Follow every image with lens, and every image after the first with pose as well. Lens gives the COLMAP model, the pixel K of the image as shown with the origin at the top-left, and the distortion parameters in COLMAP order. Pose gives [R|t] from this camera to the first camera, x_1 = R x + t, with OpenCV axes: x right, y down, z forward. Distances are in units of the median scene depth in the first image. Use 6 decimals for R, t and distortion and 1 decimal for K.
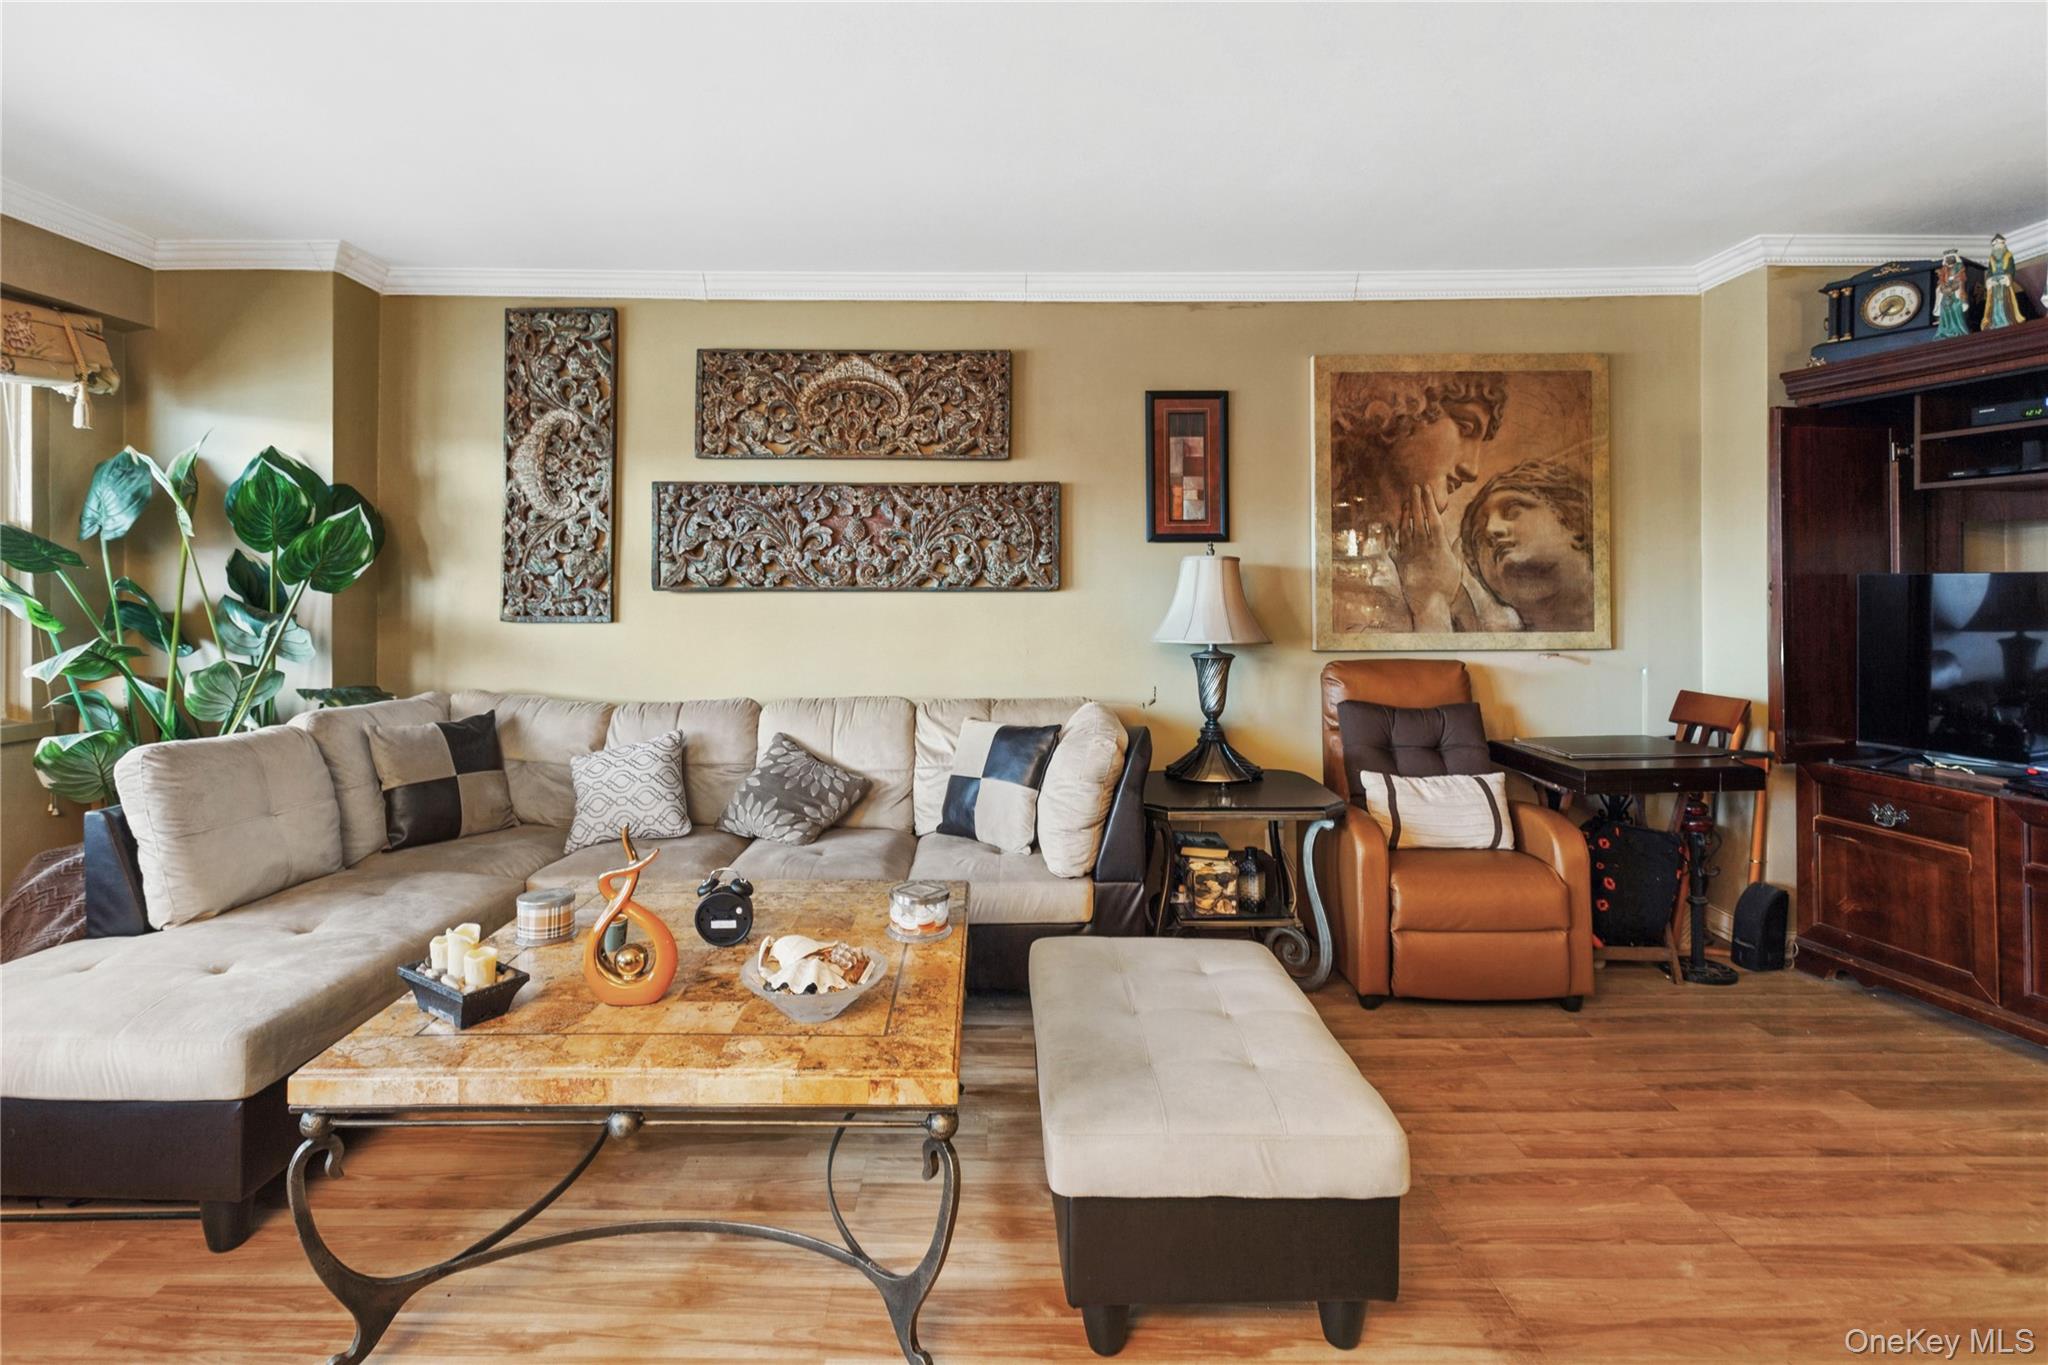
lens RADIAL K [[1000.9, 0, 1028.1], [0, 1000.9, 579.9], [0, 0, 1]] dist [0.001116, 0.002306]
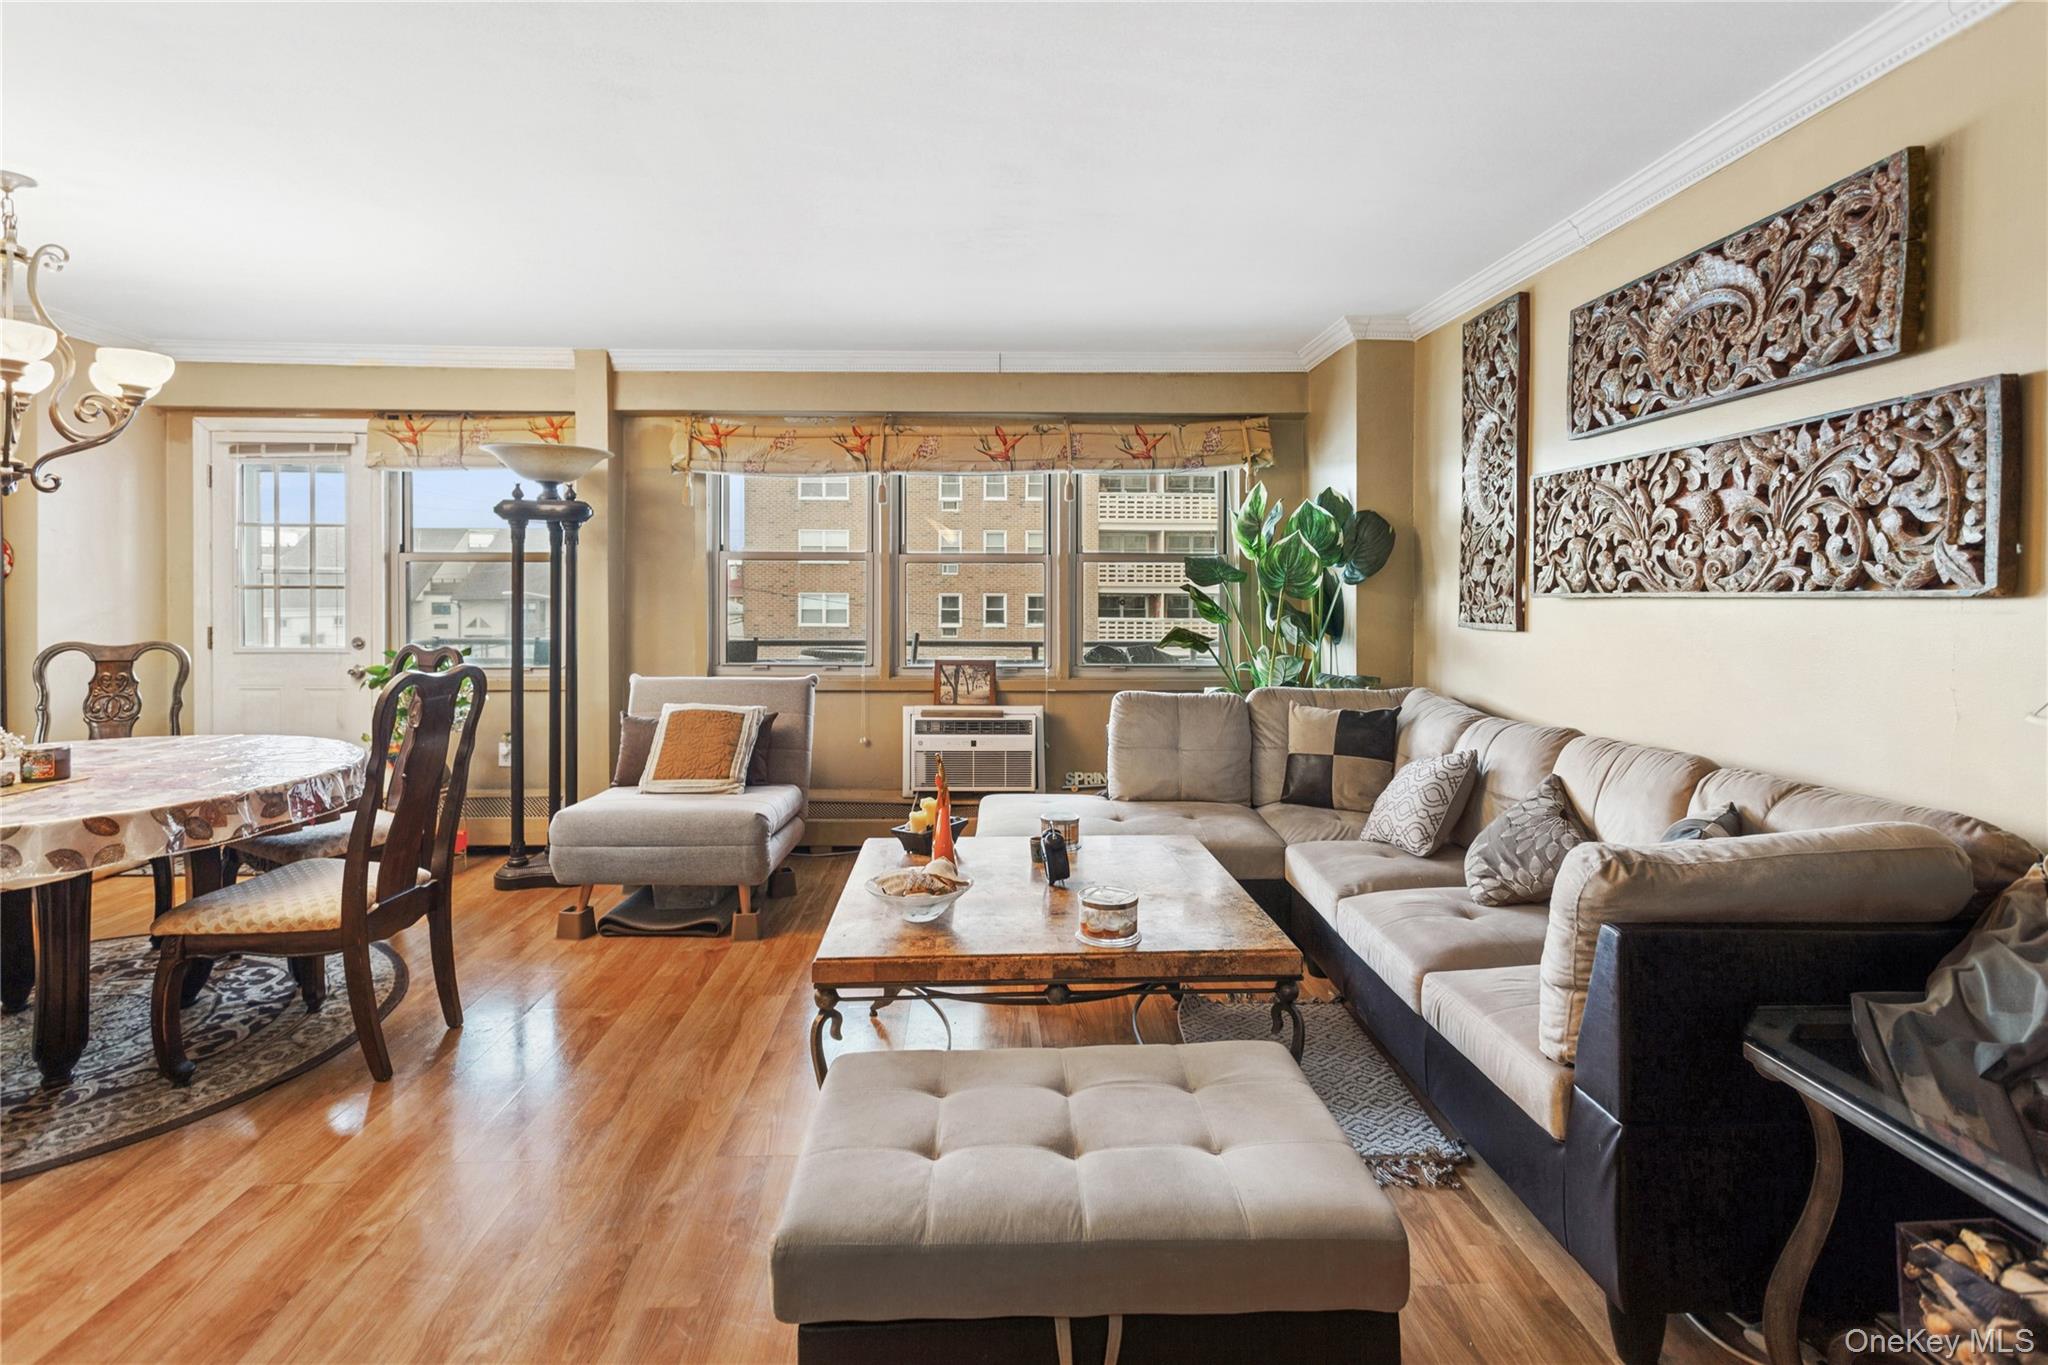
lens RADIAL K [[1001.3, 0, 1008.9], [0, 1001.3, 621.7], [0, 0, 1]] dist [0.000098, 0.006599]
pose [[0.030046, 0.023648, -0.999269, 0.505865], [0.010343, 0.999659, 0.023969, 0.005453], [0.999495, -0.011055, 0.029792, 0.501321]]
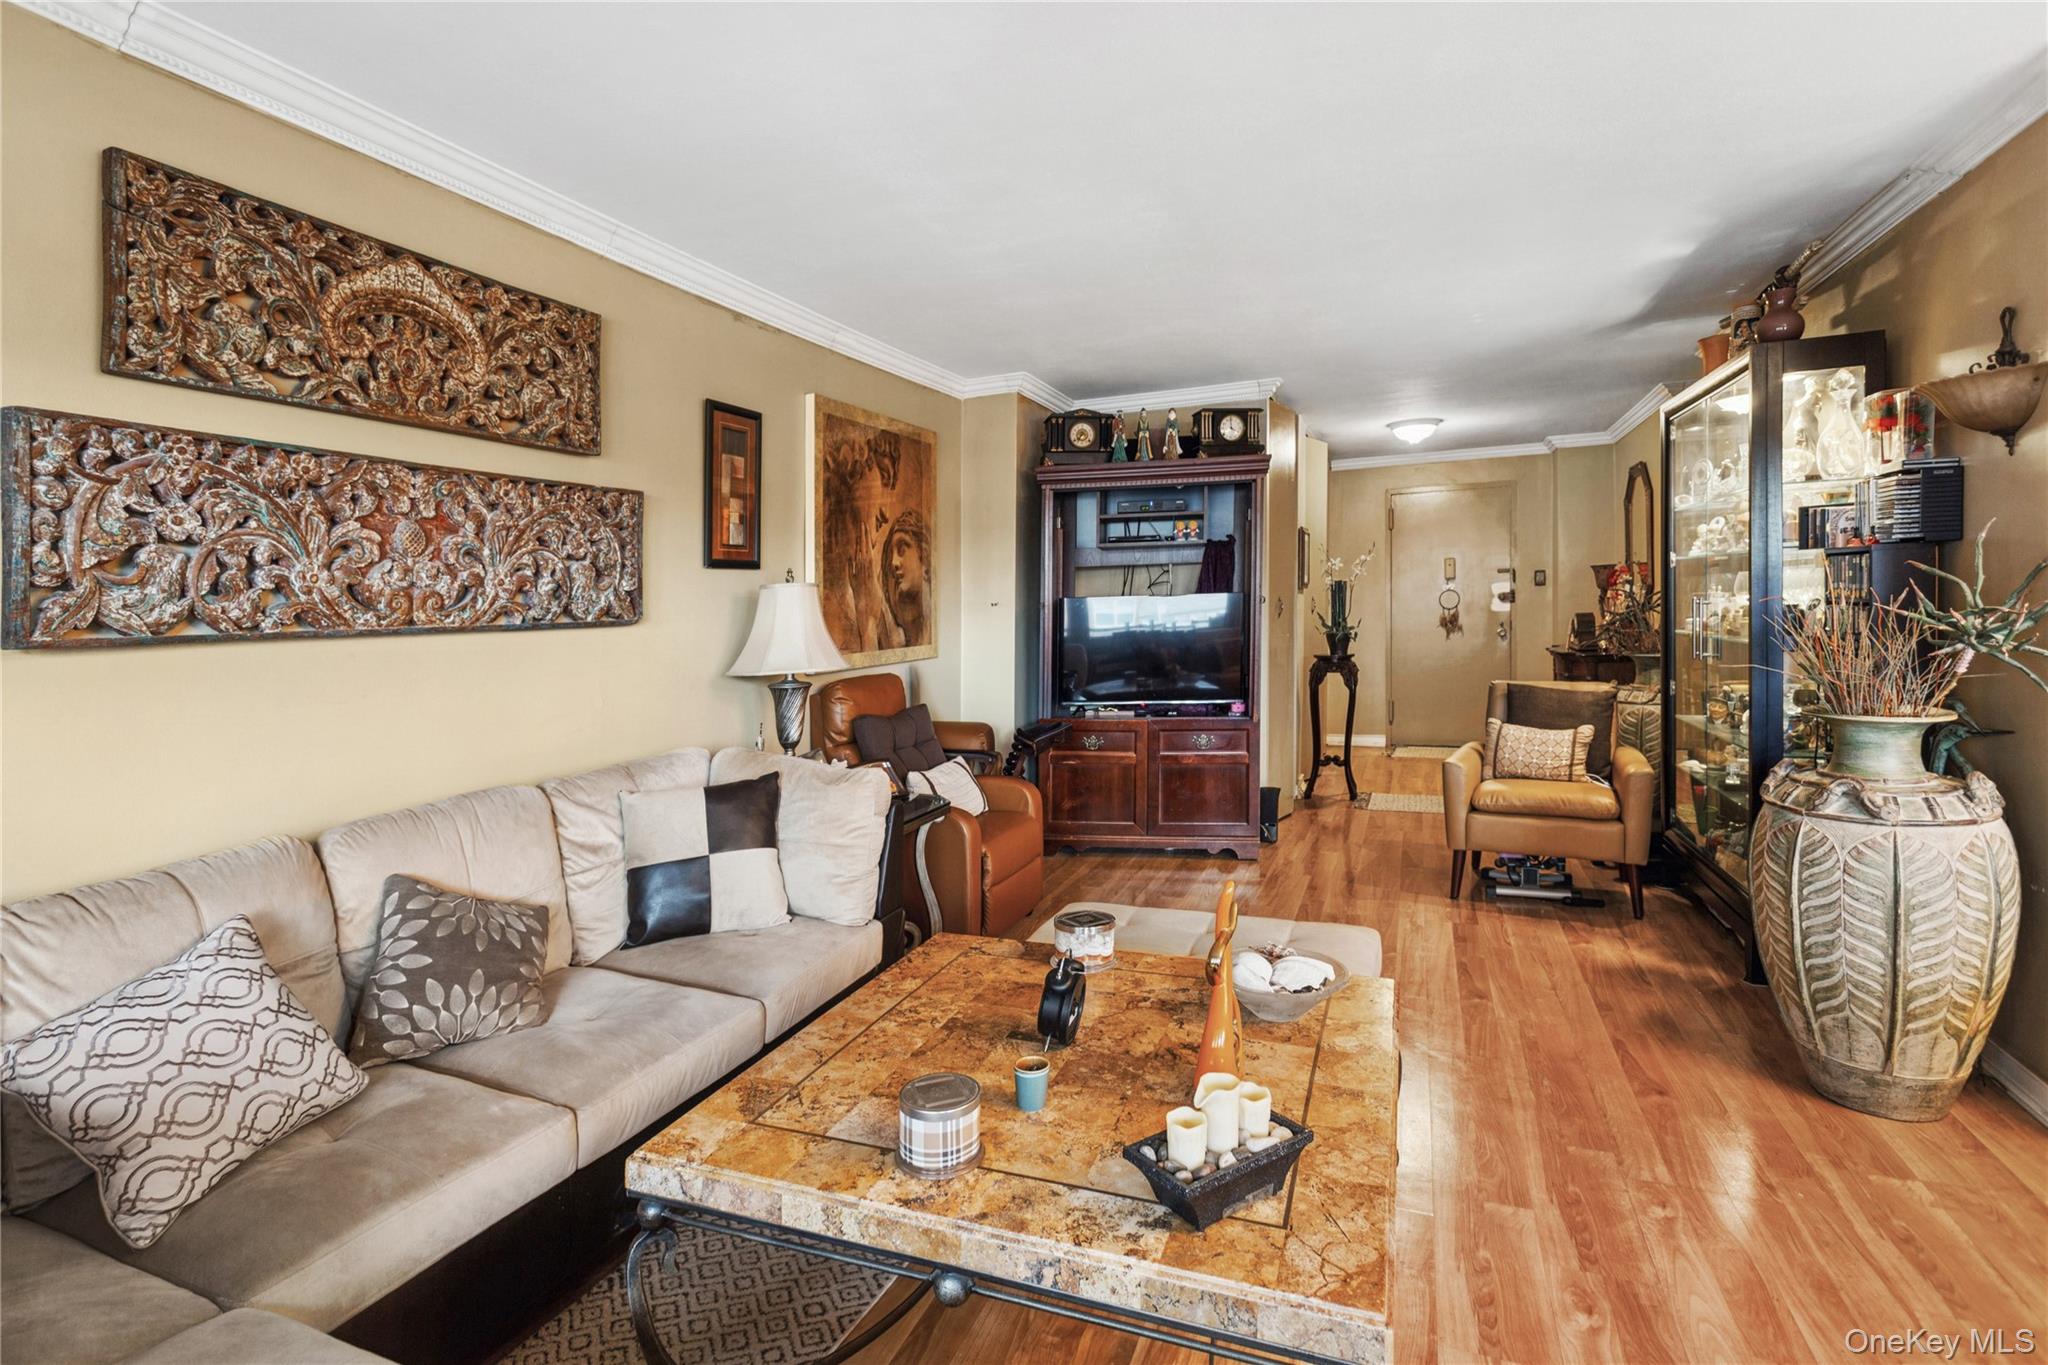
lens RADIAL K [[1018.9, 0, 1025.2], [0, 1018.9, 598.8], [0, 0, 1]] dist [-0.000094, 0.000404]
pose [[0.347736, -0.005876, 0.937574, -0.642802], [-0.005967, 0.999946, 0.008479, -0.018586], [-0.937574, -0.008543, 0.347682, 0.413650]]
